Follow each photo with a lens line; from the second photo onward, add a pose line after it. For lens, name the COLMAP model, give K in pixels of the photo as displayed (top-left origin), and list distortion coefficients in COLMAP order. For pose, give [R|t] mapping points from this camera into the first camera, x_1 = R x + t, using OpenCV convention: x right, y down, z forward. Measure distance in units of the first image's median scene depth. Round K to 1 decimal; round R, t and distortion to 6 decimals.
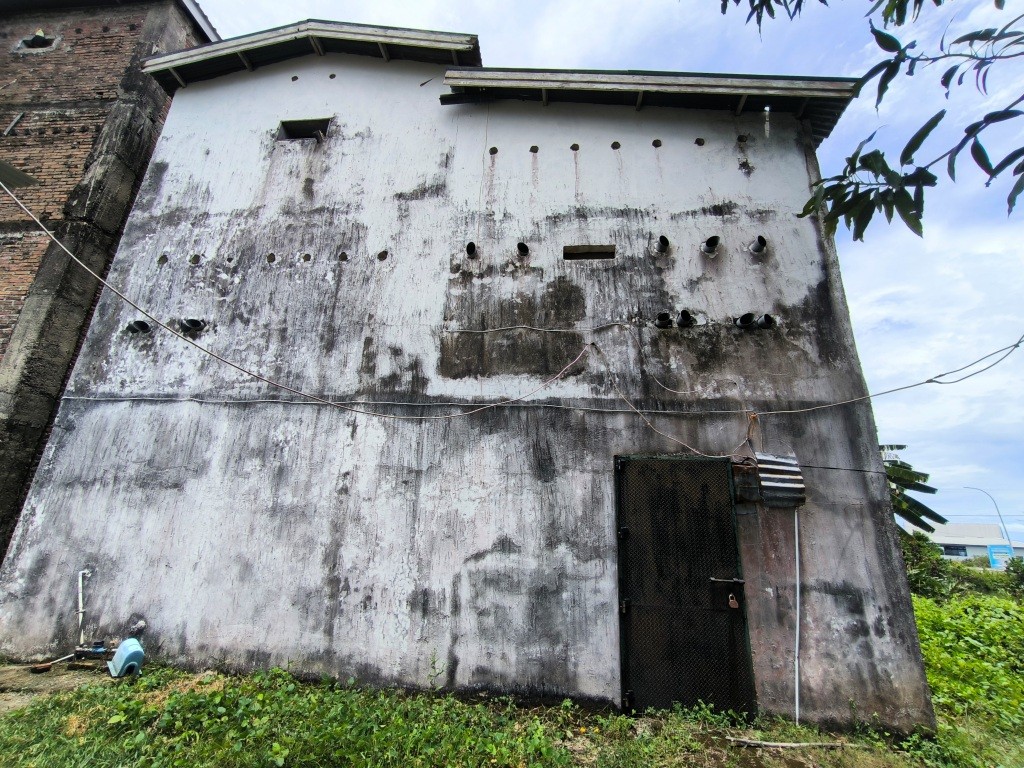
lens RADIAL K [[441.5, 0, 512.0], [0, 441.5, 384.0], [0, 0, 1]] dist [0.001926, 0.001362]
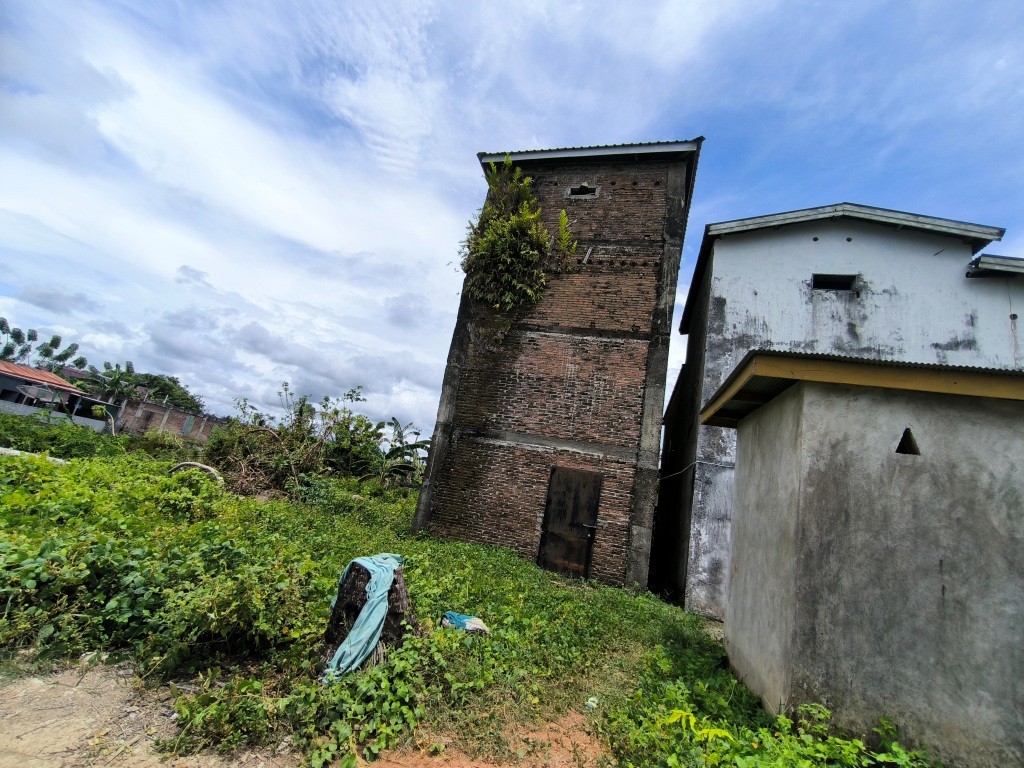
lens RADIAL K [[441.5, 0, 512.0], [0, 441.5, 384.0], [0, 0, 1]] dist [0.001926, 0.001362]
pose [[0.983186, 0.088319, -0.159826, -1.479858], [-0.081120, 0.995397, 0.051031, -0.284208], [0.163597, -0.037208, 0.985825, -0.703851]]
